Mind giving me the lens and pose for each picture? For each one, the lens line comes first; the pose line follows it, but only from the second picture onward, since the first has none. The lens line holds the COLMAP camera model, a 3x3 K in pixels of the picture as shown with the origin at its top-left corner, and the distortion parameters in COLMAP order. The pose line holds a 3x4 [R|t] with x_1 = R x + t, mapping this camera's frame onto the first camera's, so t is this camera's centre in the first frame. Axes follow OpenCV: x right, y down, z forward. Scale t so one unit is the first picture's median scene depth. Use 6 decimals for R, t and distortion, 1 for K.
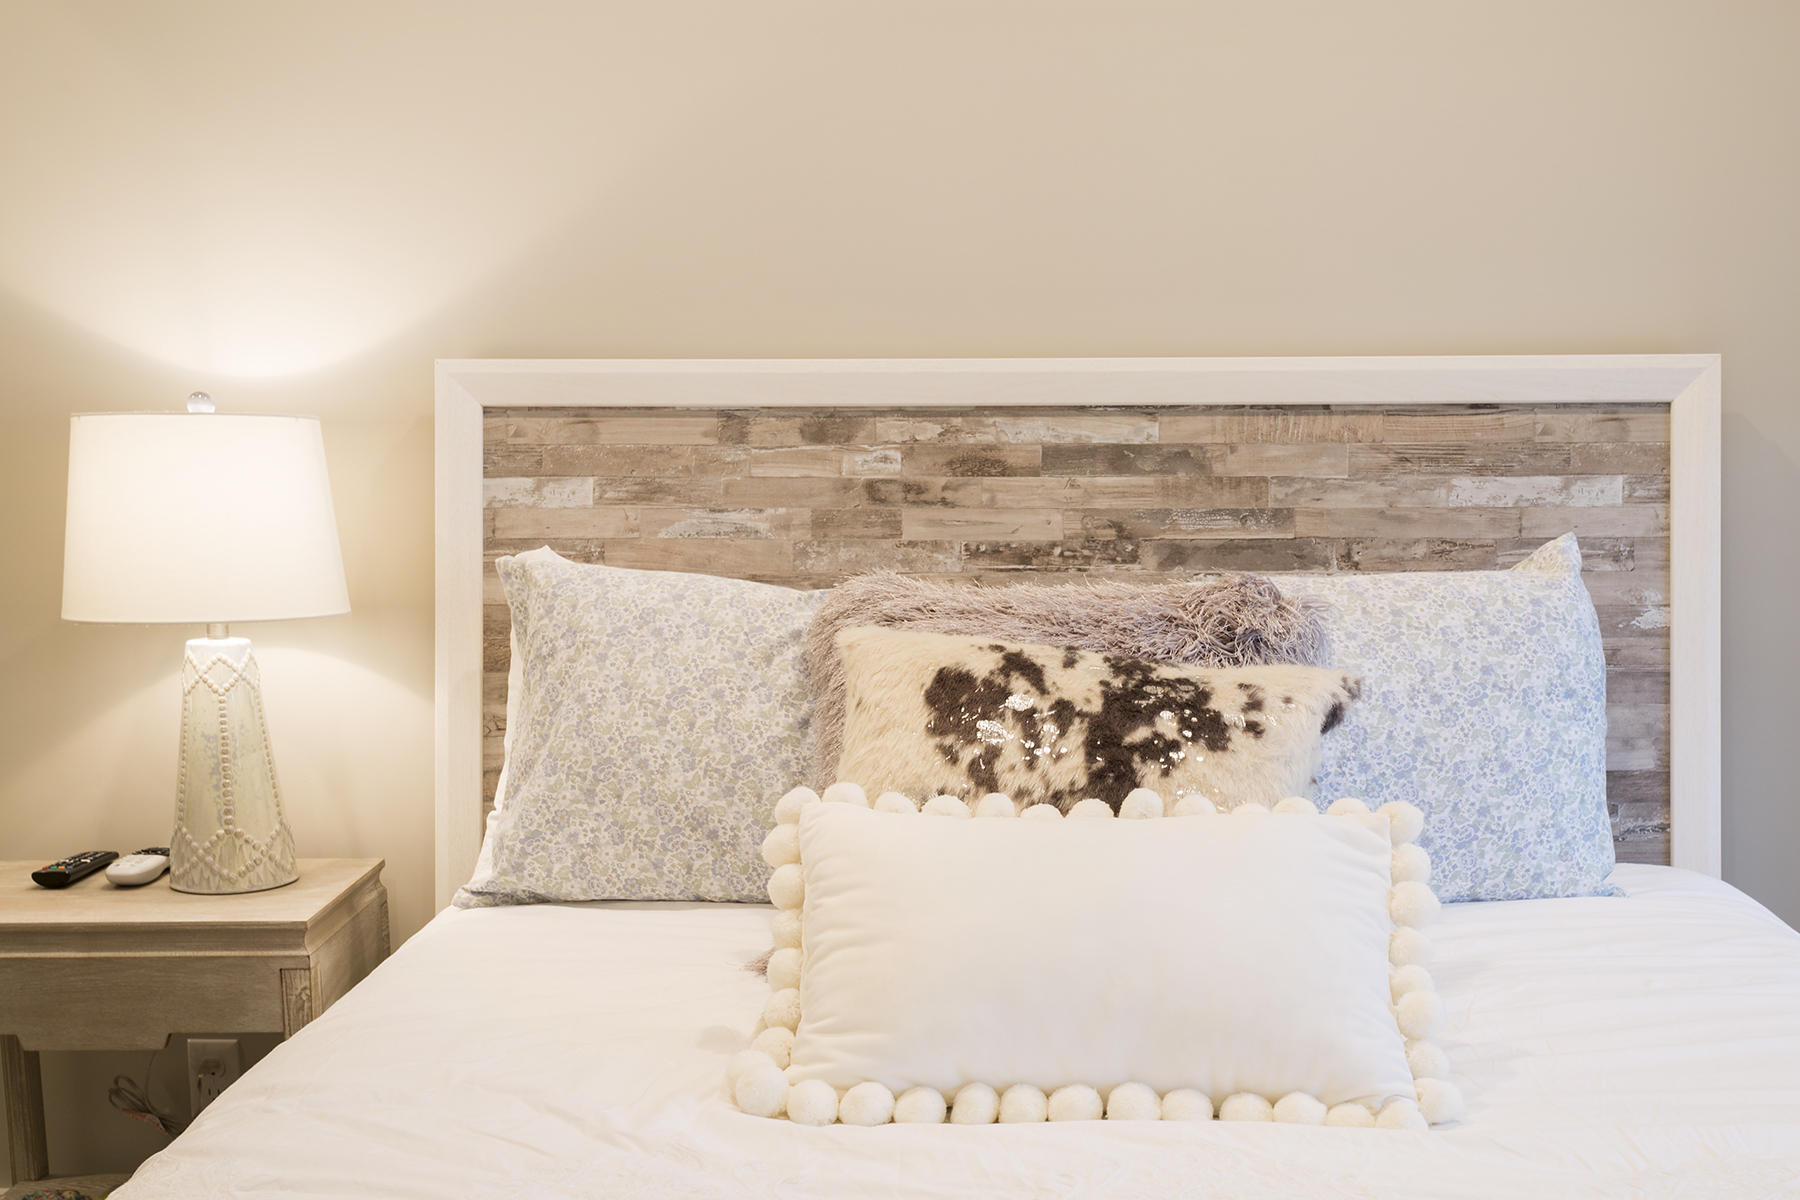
lens RADIAL K [[2542.3, 0, 900.0], [0, 2542.3, 600.0], [0, 0, 1]] dist [-0.004085, -0.018822]
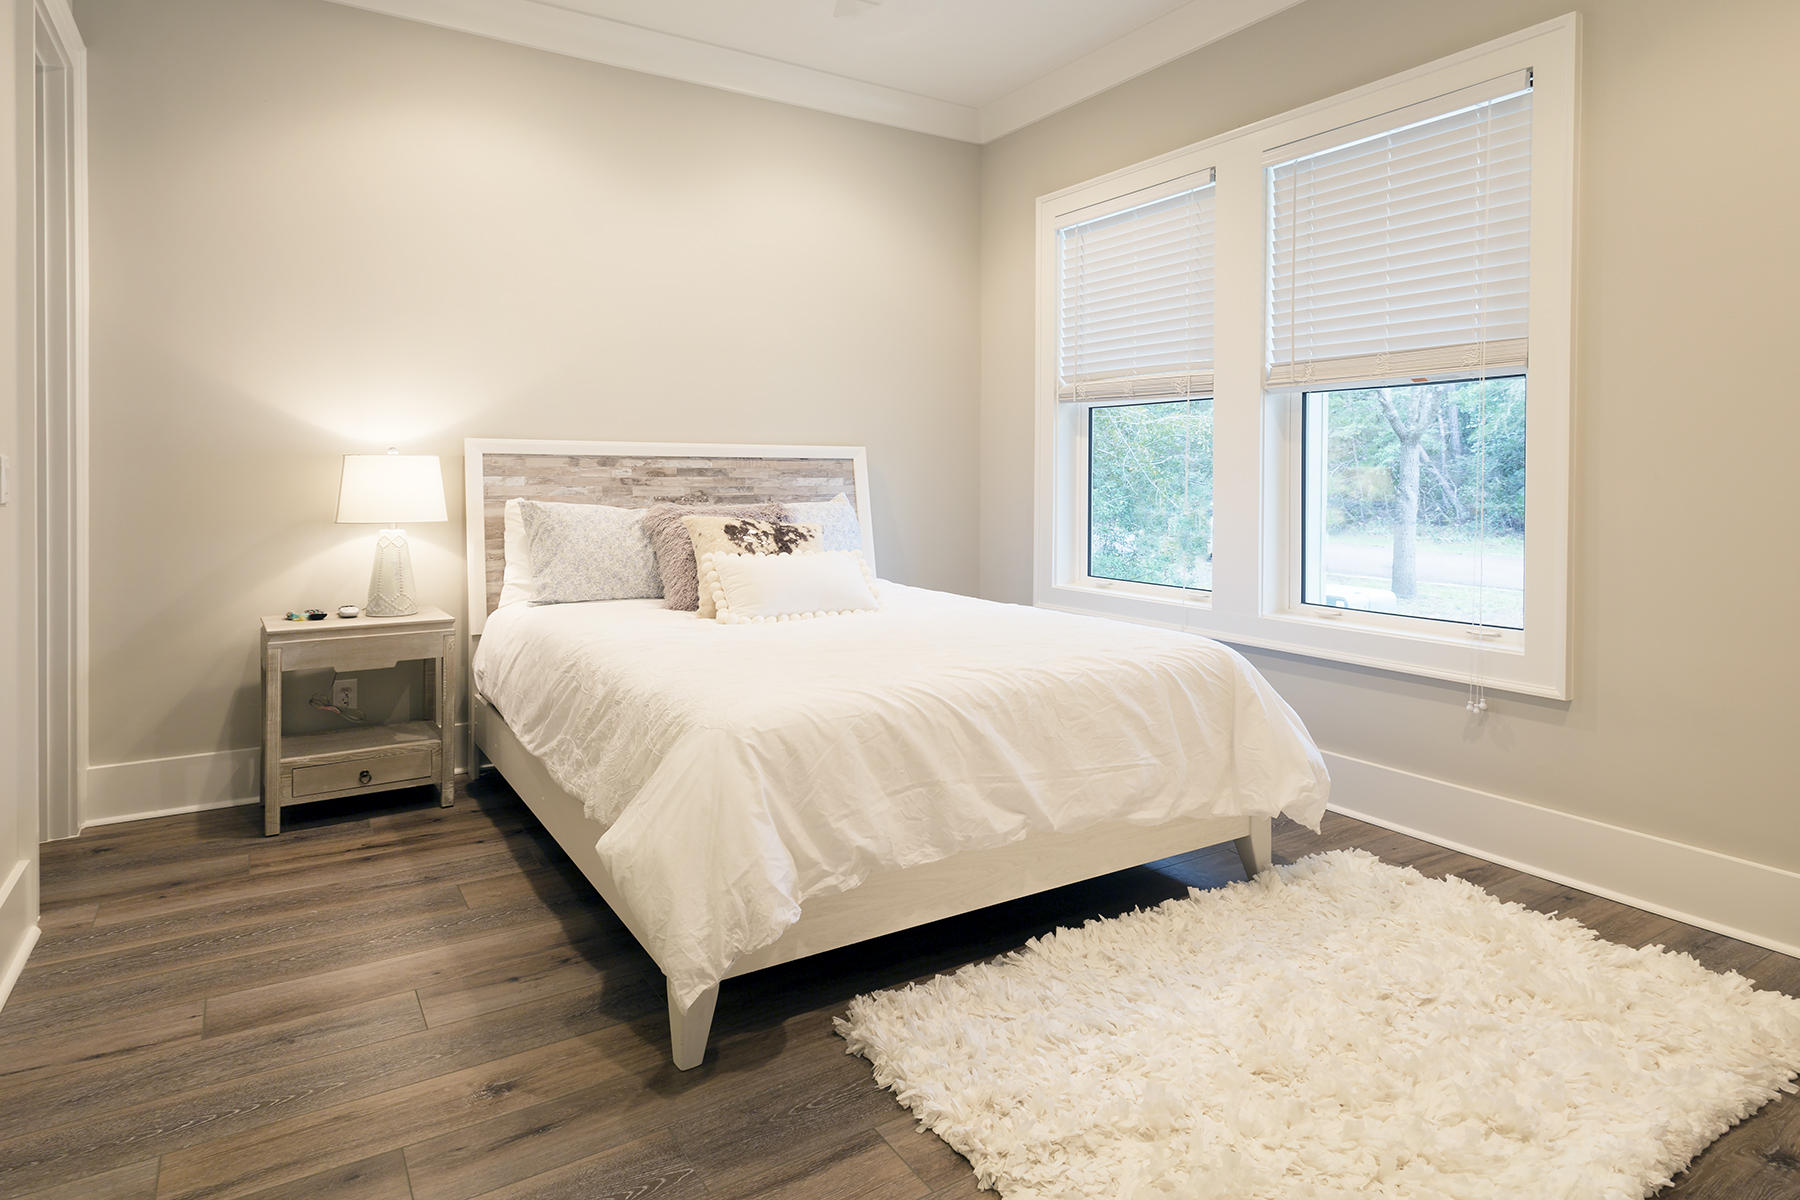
lens RADIAL K [[1016.1, 0, 900.0], [0, 1016.1, 600.0], [0, 0, 1]] dist [-0.002507, -0.000260]
pose [[0.860888, -0.052590, 0.506069, -0.391197], [0.020008, 0.997374, 0.069608, 0.027850], [-0.508400, -0.049799, 0.859680, -0.347228]]
